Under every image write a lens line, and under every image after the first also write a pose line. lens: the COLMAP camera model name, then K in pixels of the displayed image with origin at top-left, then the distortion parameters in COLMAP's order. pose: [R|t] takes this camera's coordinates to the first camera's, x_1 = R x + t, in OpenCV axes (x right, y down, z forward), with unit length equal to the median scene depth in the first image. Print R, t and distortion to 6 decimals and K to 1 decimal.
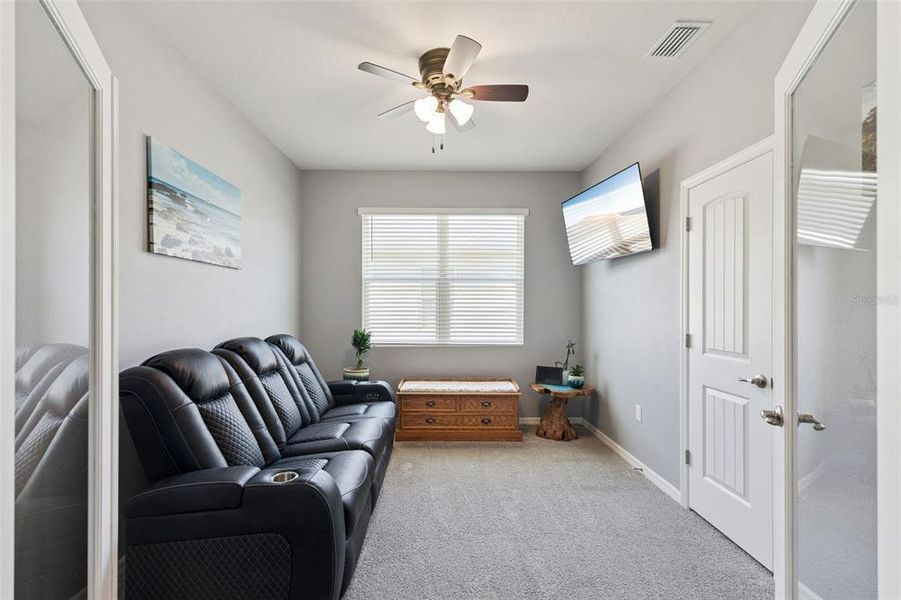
lens RADIAL K [[380.5, 0, 446.5], [0, 380.5, 305.8], [0, 0, 1]] dist [0.002143, 0.001657]
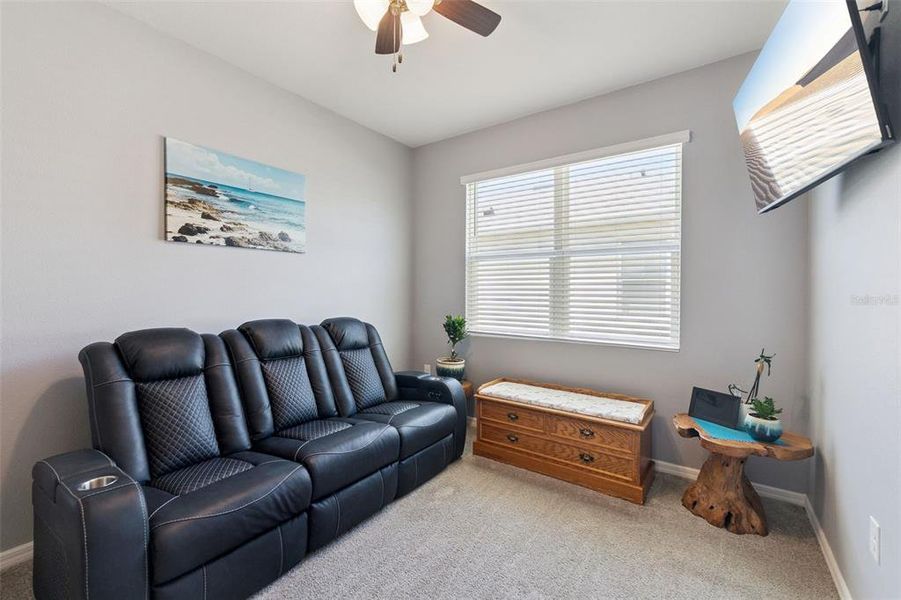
lens RADIAL K [[380.5, 0, 444.1], [0, 380.5, 292.9], [0, 0, 1]] dist [0.002143, 0.001657]
pose [[0.811010, 0.004410, -0.585016, 0.294144], [0.001219, 0.999957, 0.009228, 0.002861], [0.585031, -0.008197, 0.810969, 0.305088]]
